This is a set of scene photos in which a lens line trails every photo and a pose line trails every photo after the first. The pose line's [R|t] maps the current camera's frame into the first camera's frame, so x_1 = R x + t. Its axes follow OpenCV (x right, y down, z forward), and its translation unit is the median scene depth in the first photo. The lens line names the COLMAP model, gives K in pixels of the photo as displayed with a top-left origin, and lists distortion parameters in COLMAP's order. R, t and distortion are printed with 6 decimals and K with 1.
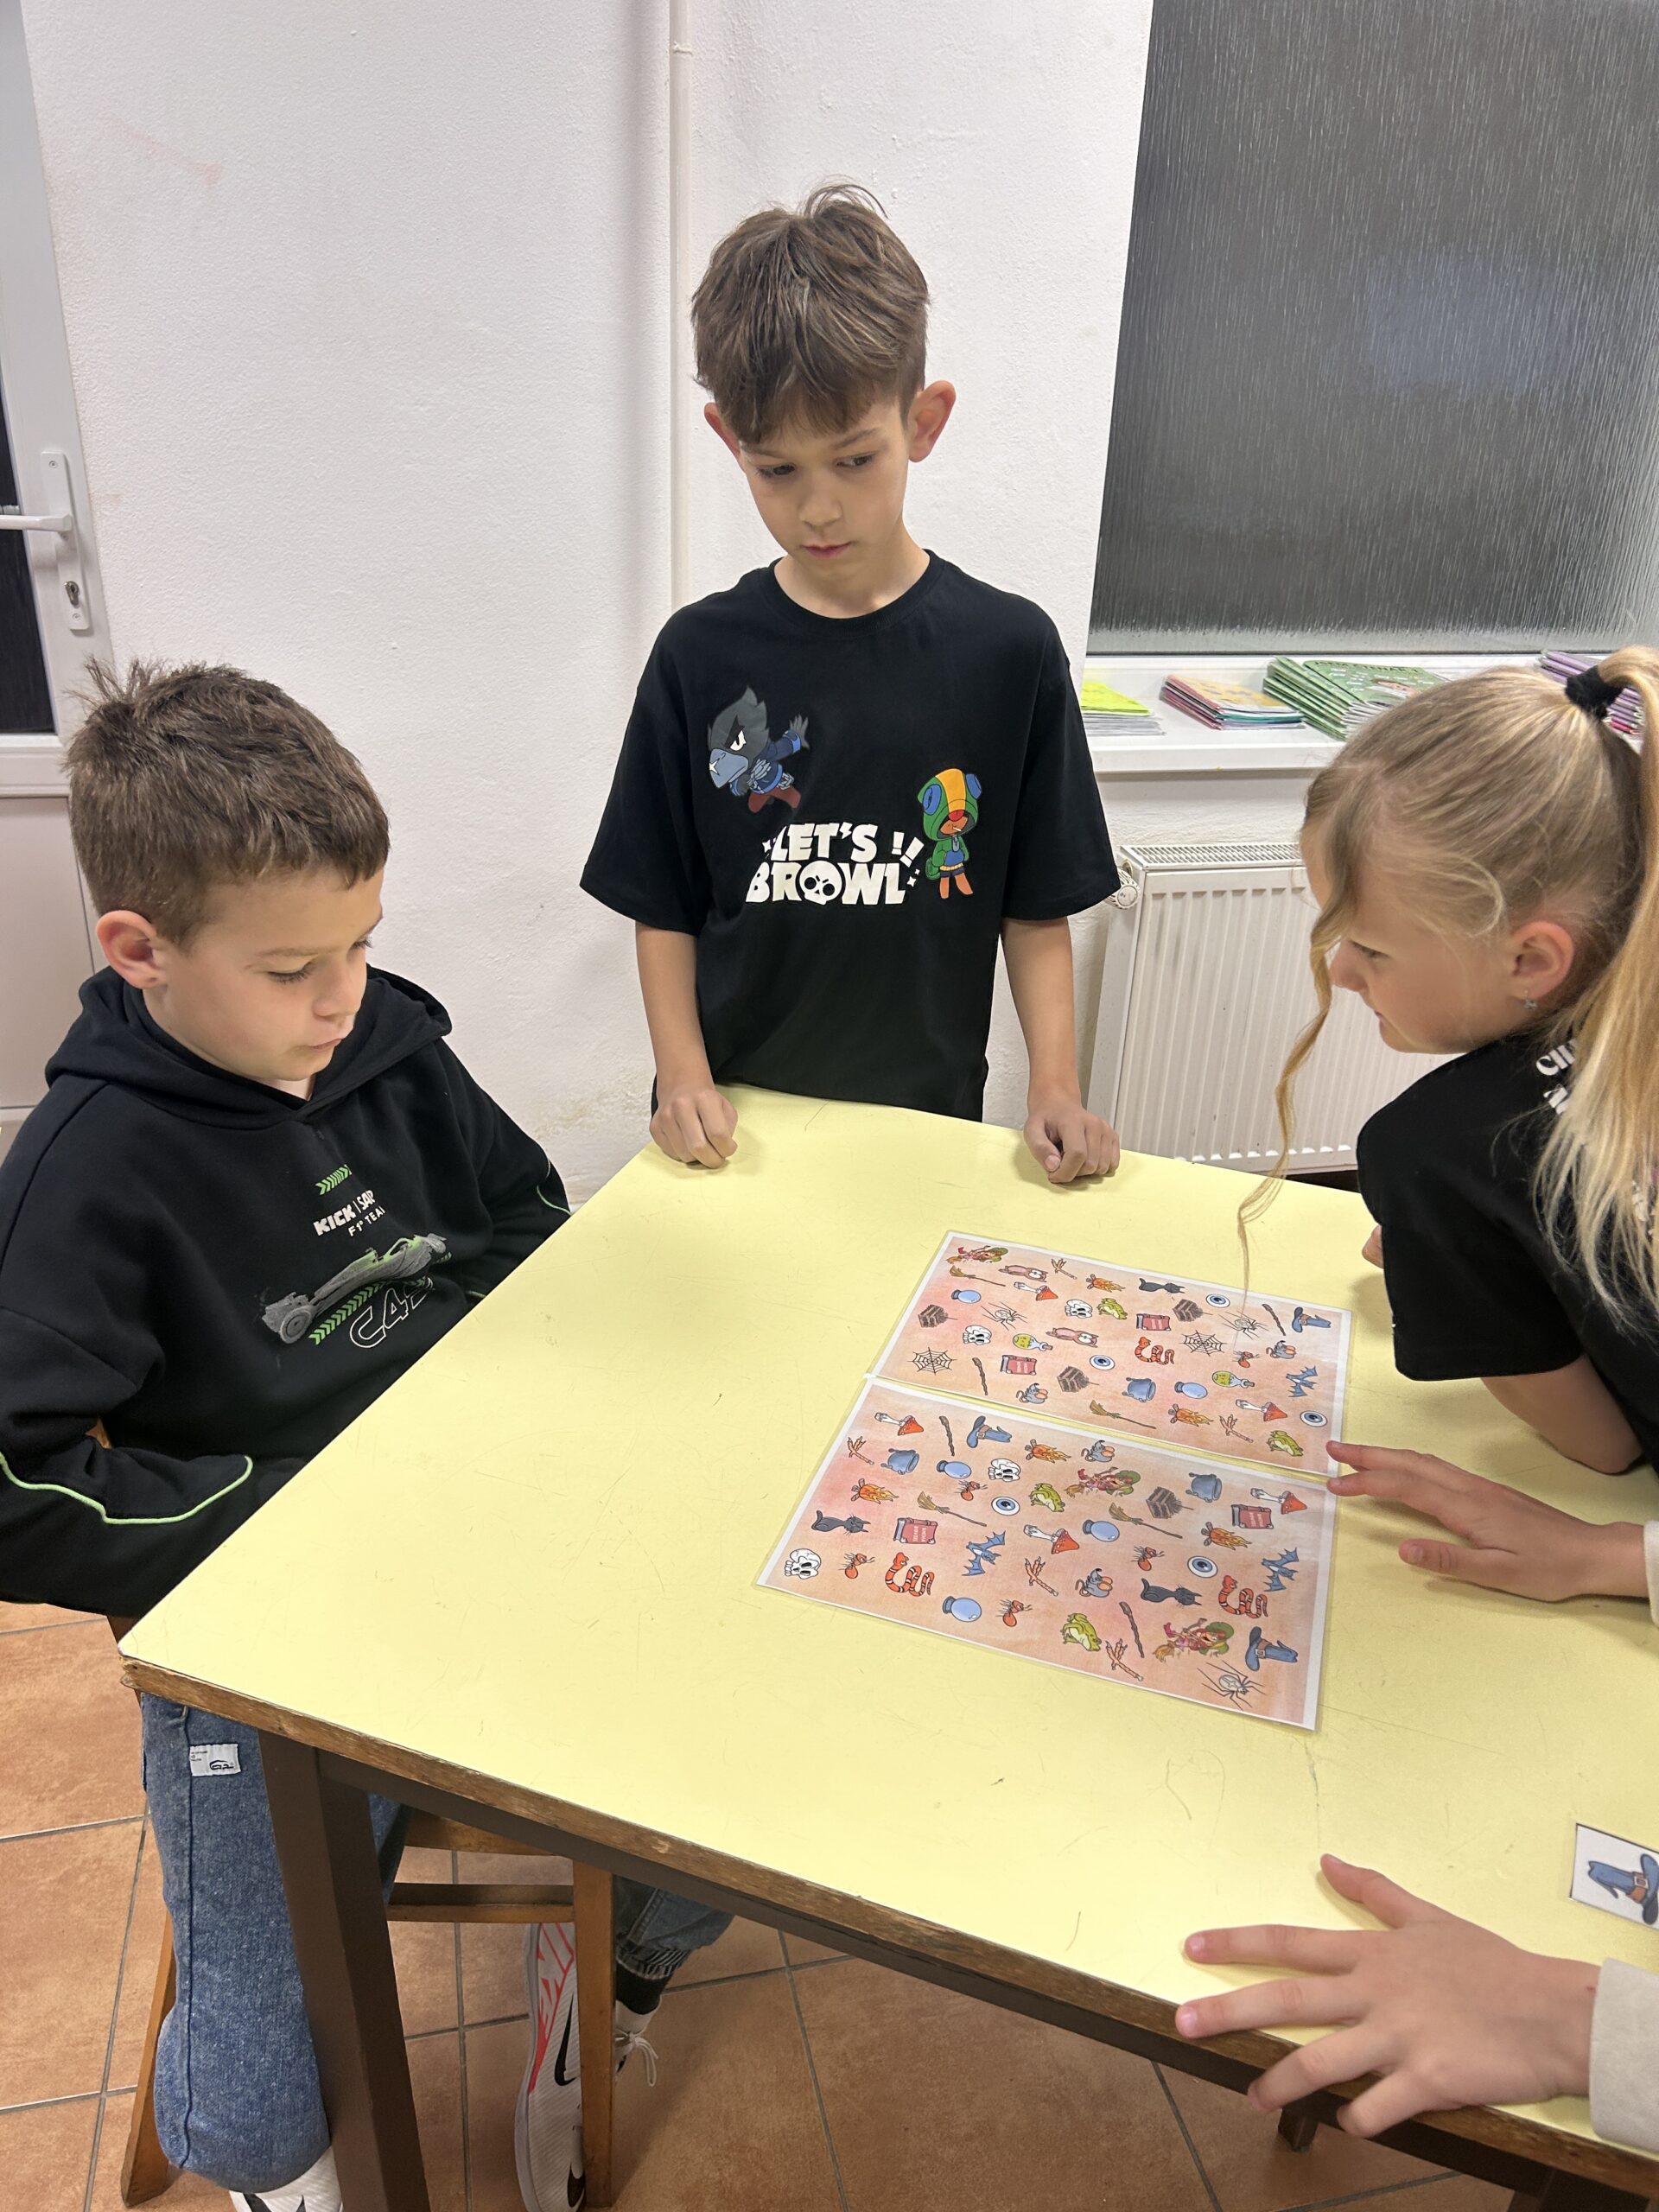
lens RADIAL K [[1767.7, 0, 829.5], [0, 1767.7, 1106.0], [0, 0, 1]] dist [-0.229508, 0.286779]
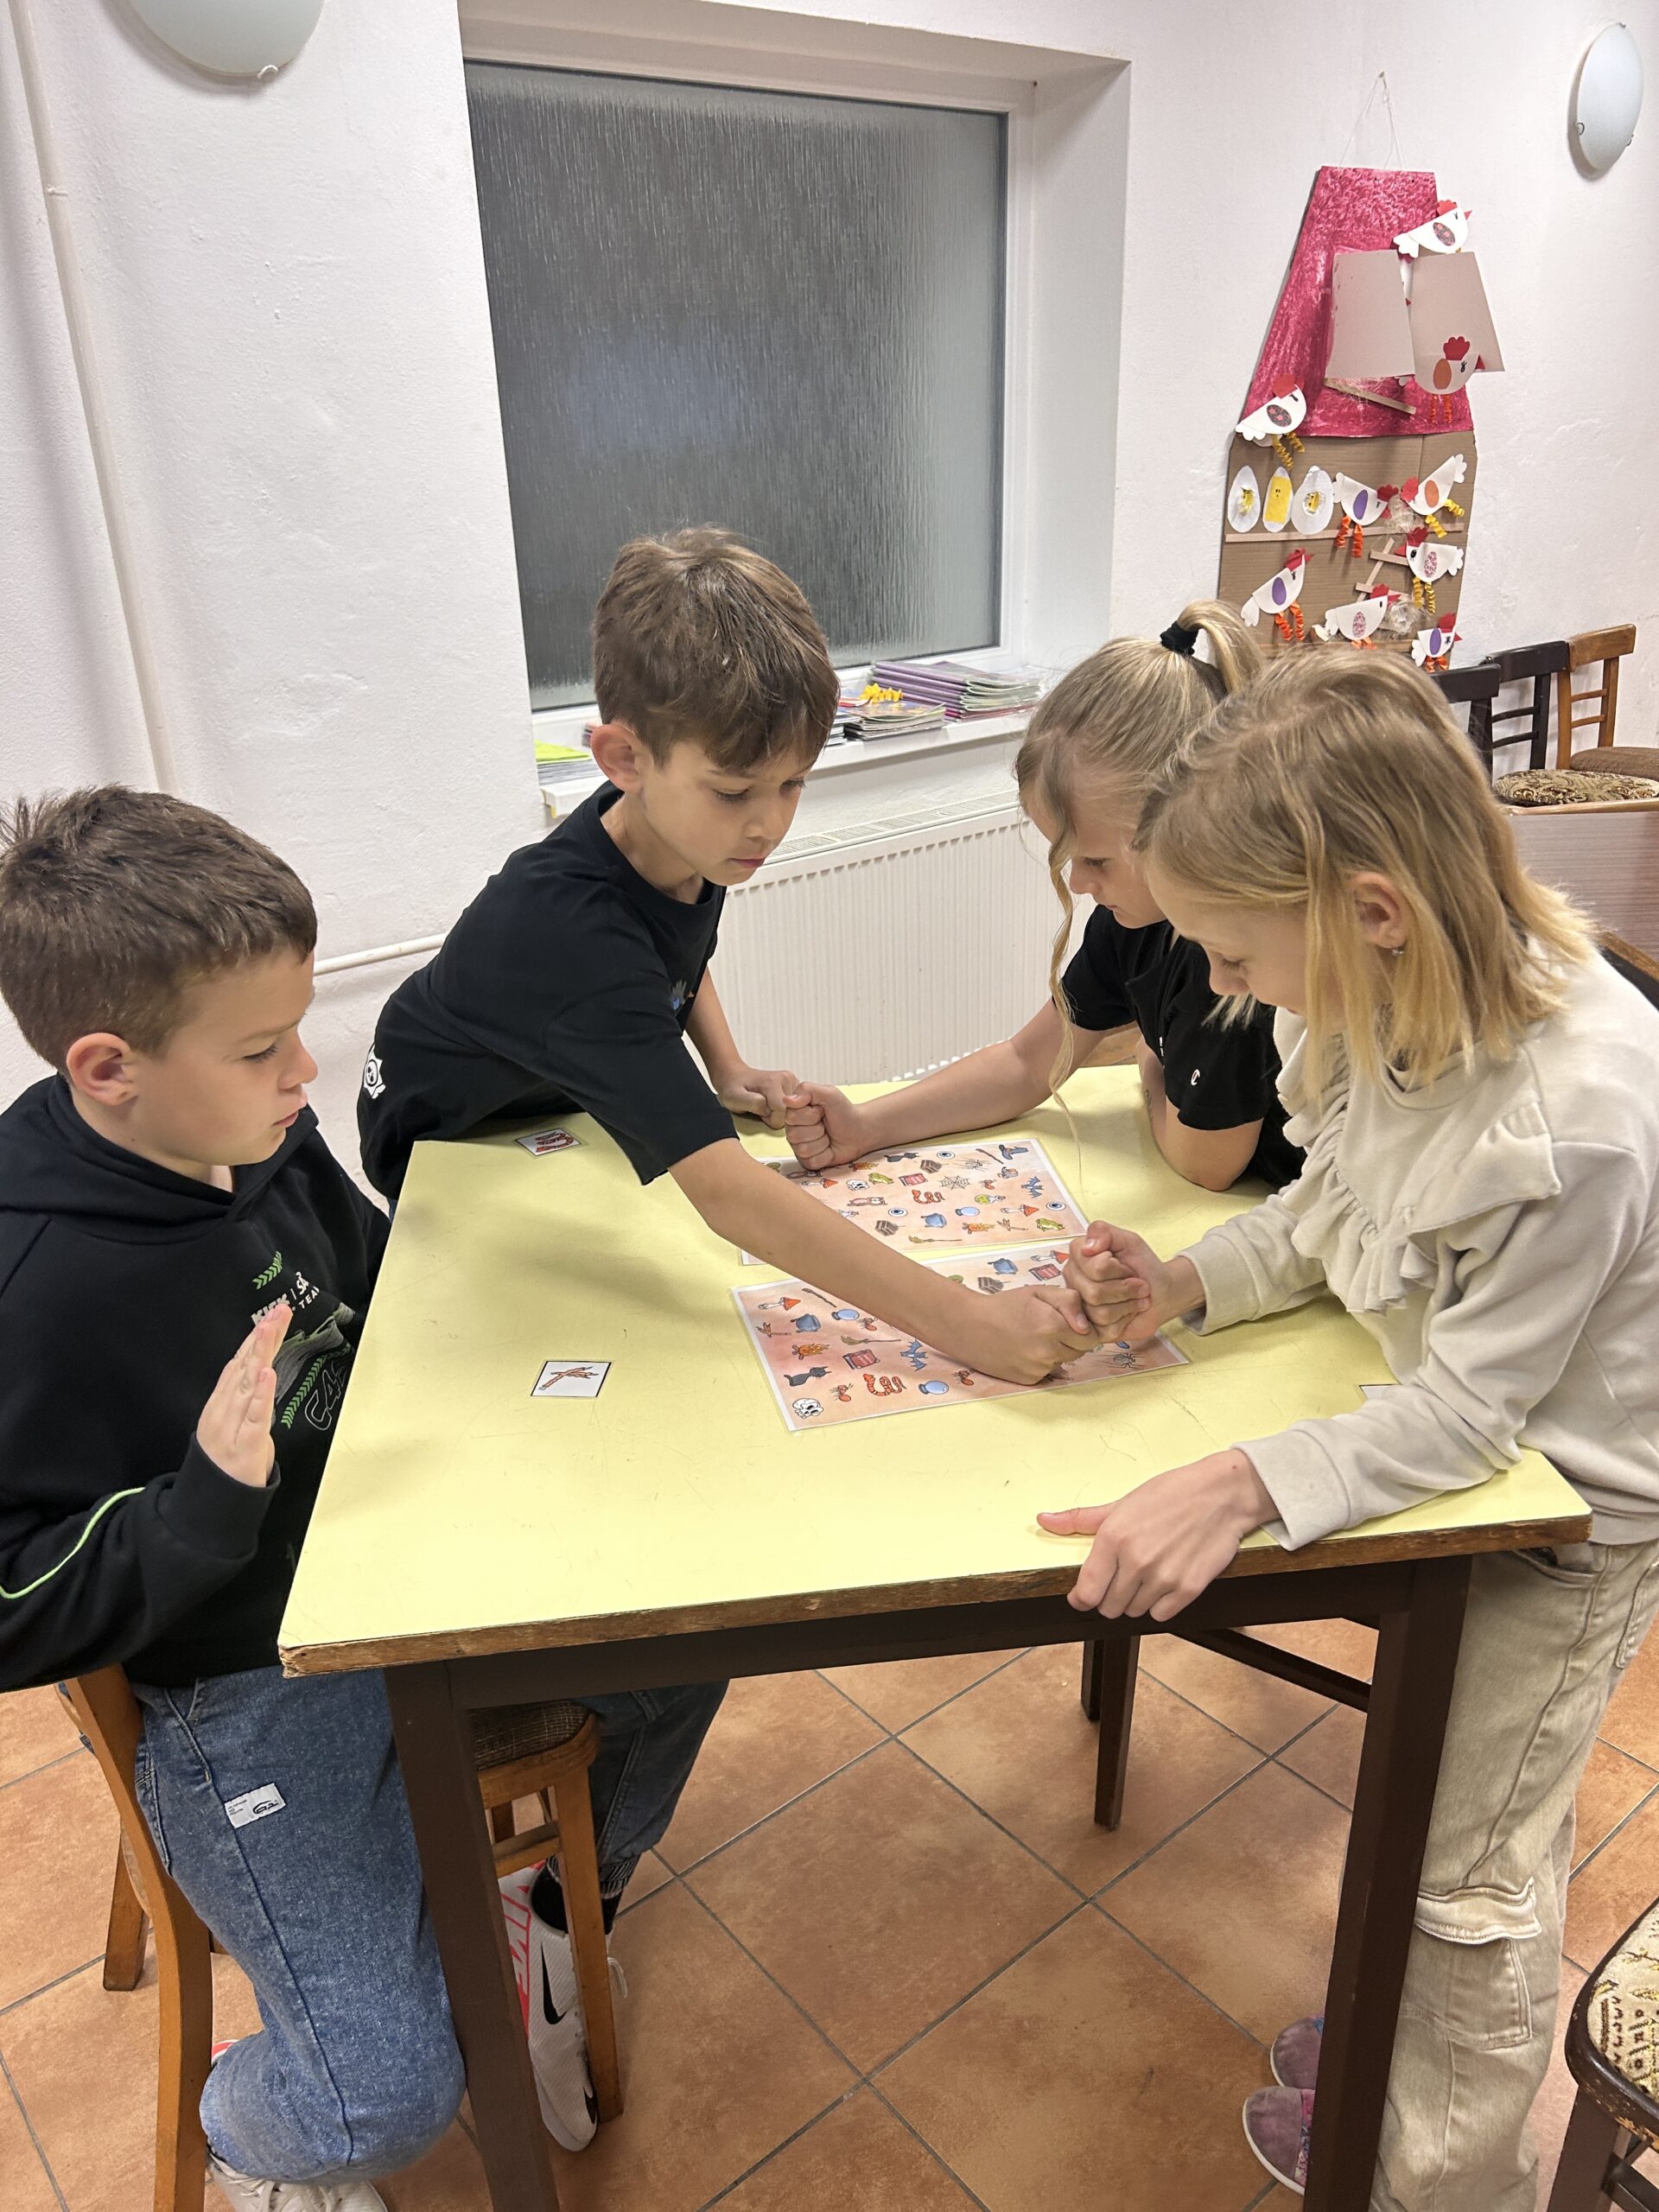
lens RADIAL K [[1635.7, 0, 845.7], [0, 1635.7, 1113.7], [0, 0, 1]] dist [0.069196, -0.080981]
pose [[0.891593, -0.239512, 0.384313, -0.345915], [0.249909, 0.967984, 0.023487, 0.034128], [-0.377634, 0.075103, 0.922904, -0.148988]]
